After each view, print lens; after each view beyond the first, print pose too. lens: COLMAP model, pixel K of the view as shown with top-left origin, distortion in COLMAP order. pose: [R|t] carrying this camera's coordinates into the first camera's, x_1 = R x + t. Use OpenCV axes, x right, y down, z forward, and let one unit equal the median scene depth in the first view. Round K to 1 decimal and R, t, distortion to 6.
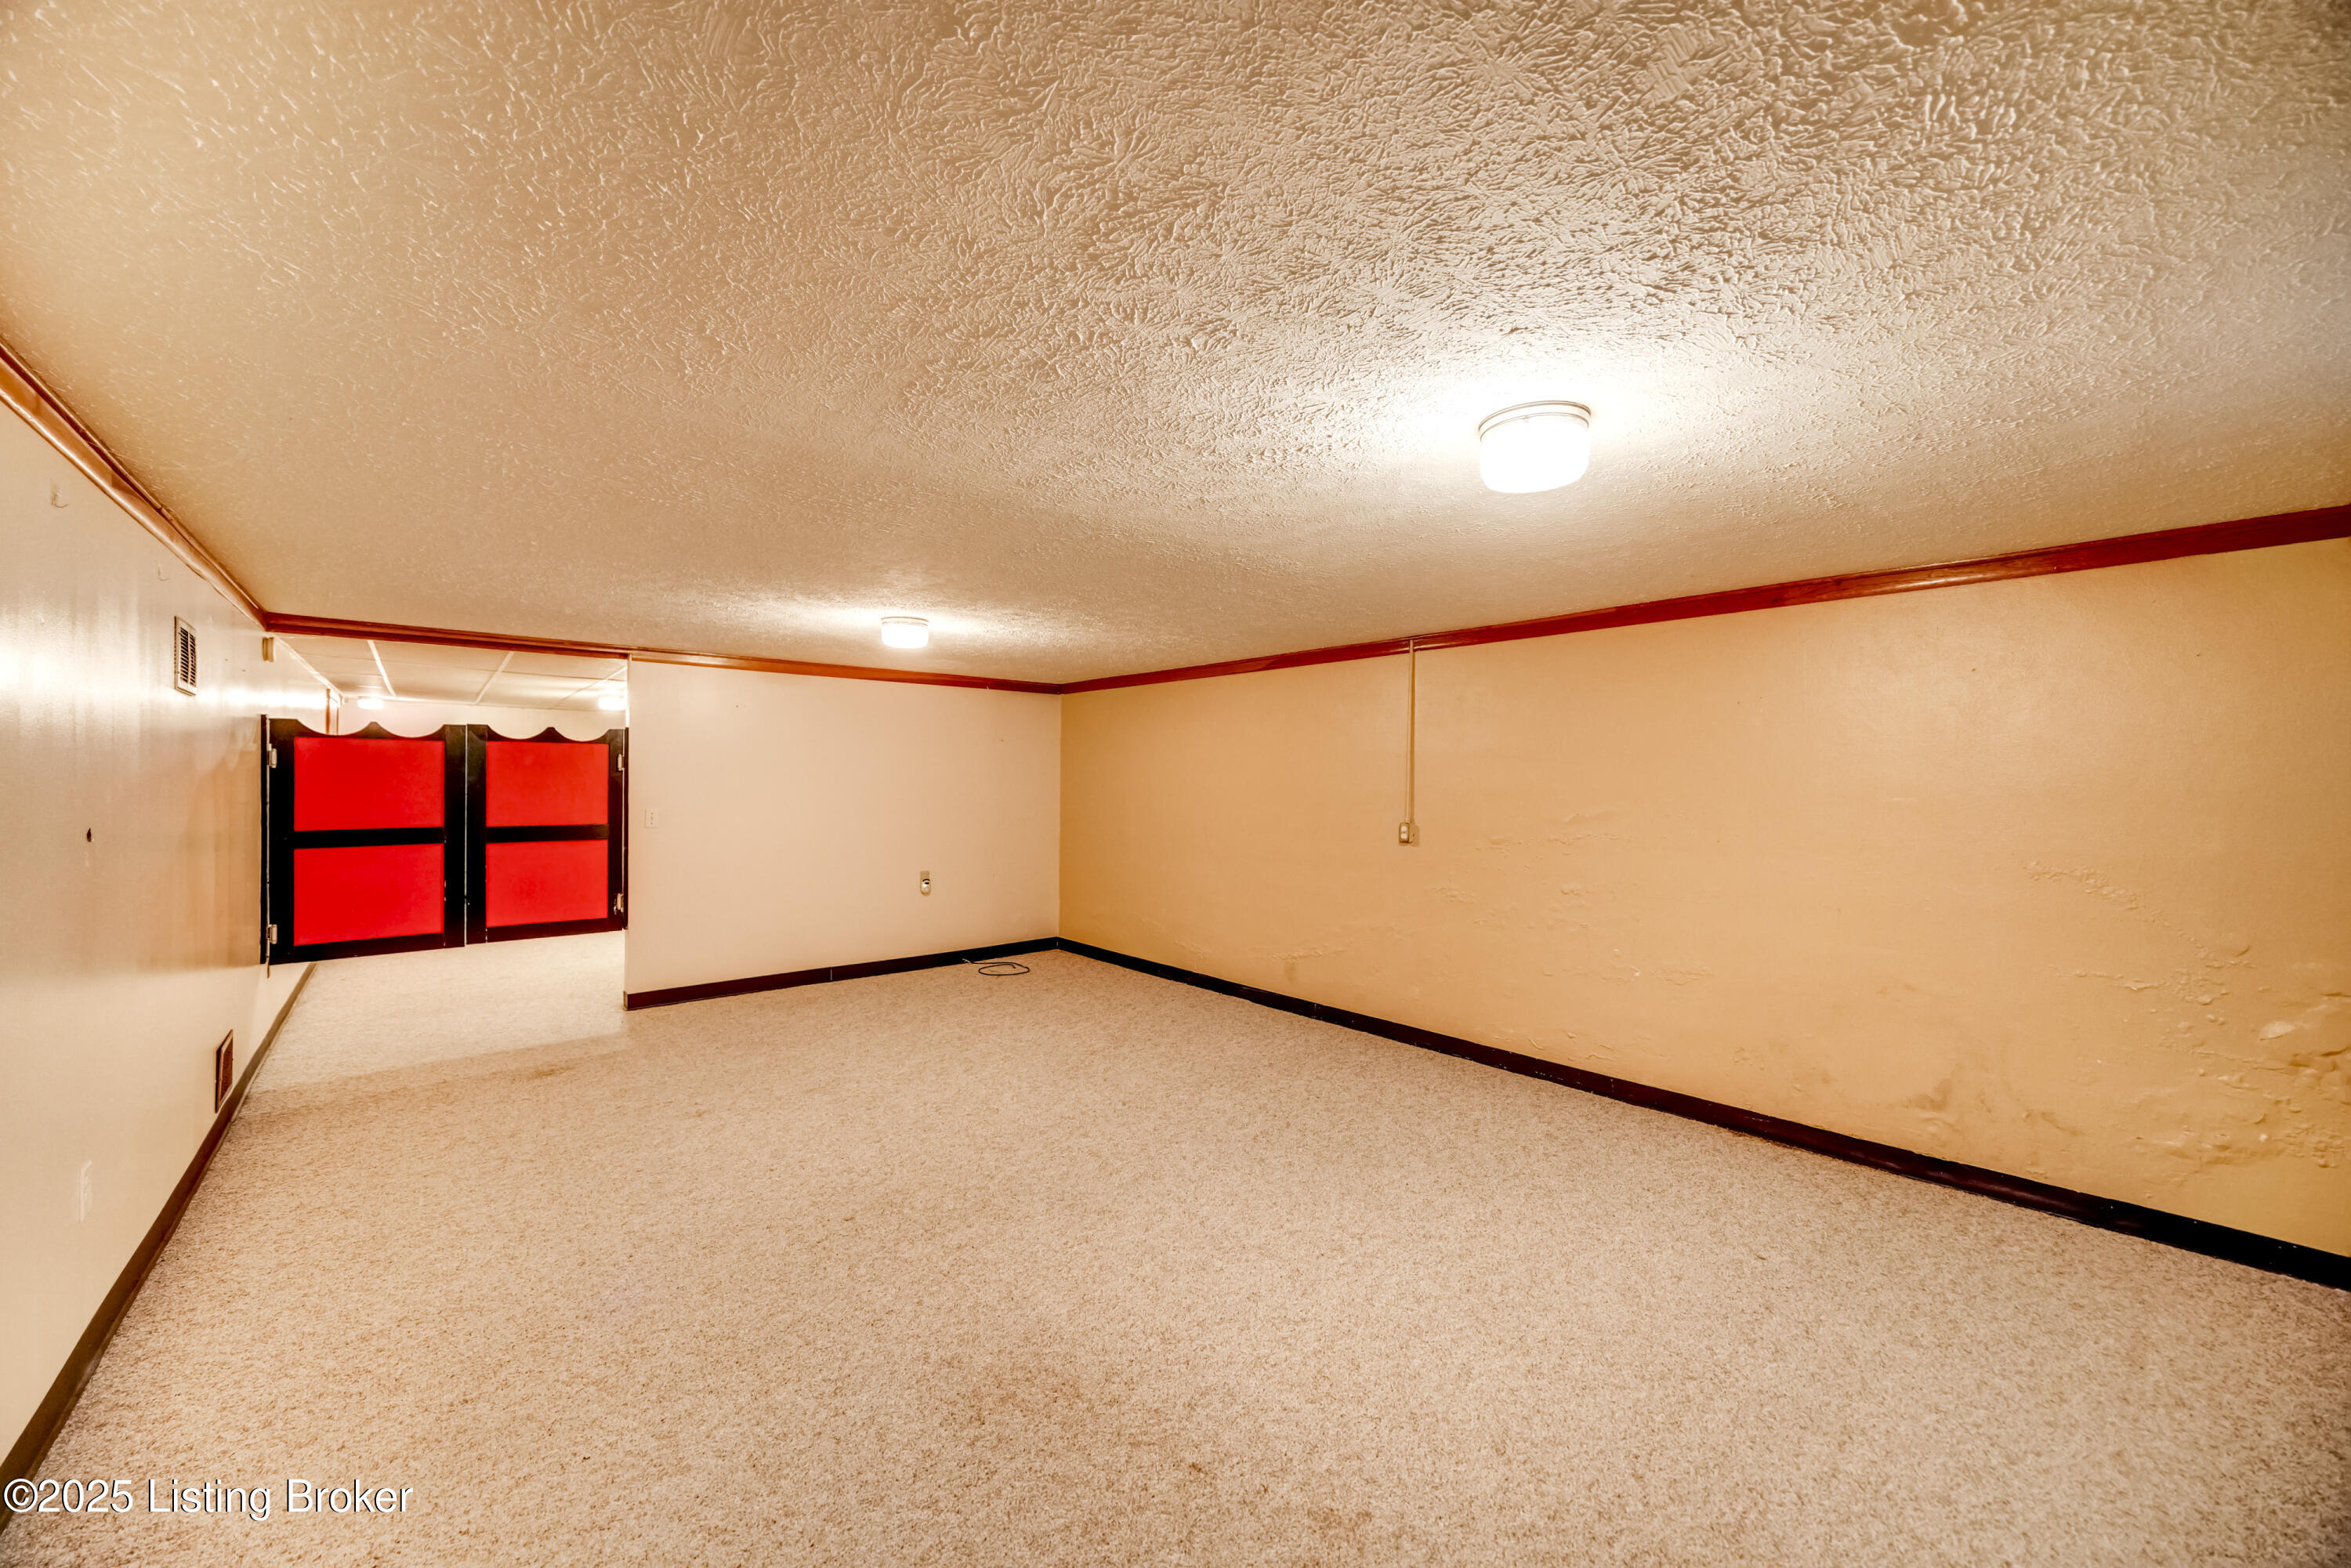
lens RADIAL K [[892.4, 0, 1178.8], [0, 892.4, 777.9], [0, 0, 1]] dist [-0.014174, 0.001354]
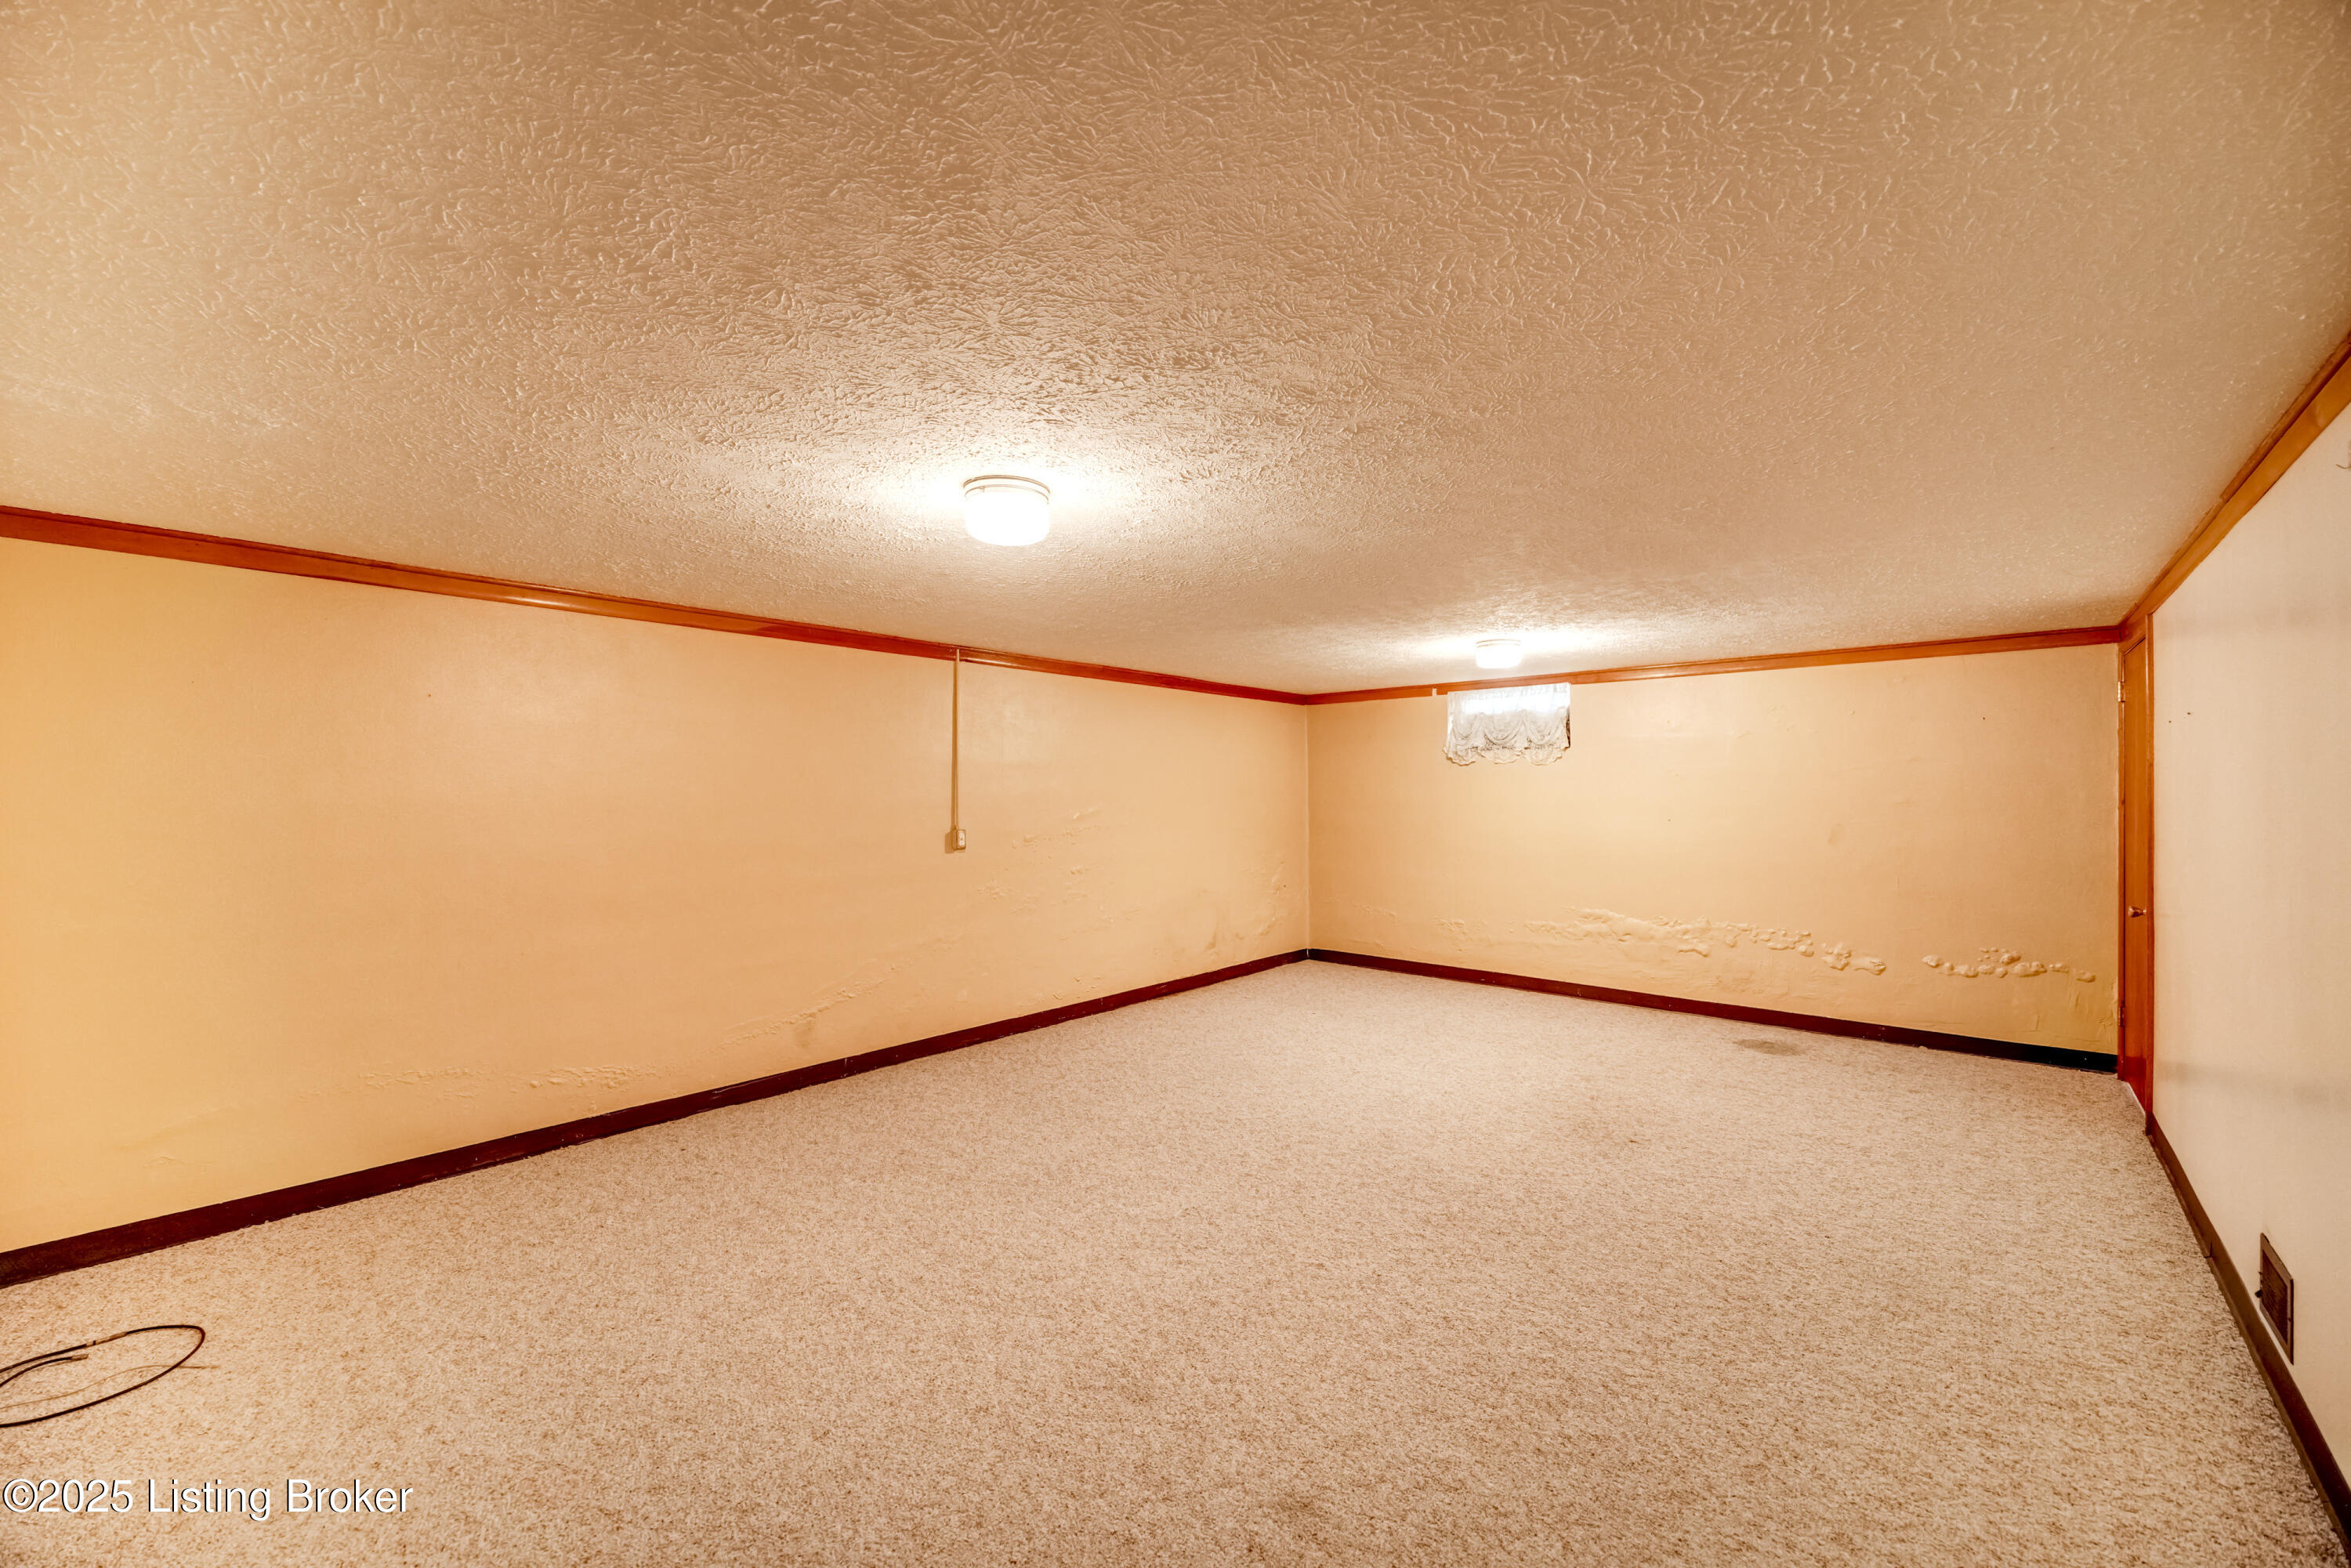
lens RADIAL K [[892.4, 0, 1174.2], [0, 892.4, 788.5], [0, 0, 1]] dist [-0.014174, 0.001354]
pose [[-0.130352, -0.003500, 0.991462, -0.915731], [-0.005169, 0.999983, 0.002851, -0.001118], [-0.991454, -0.004753, -0.130368, 1.042688]]
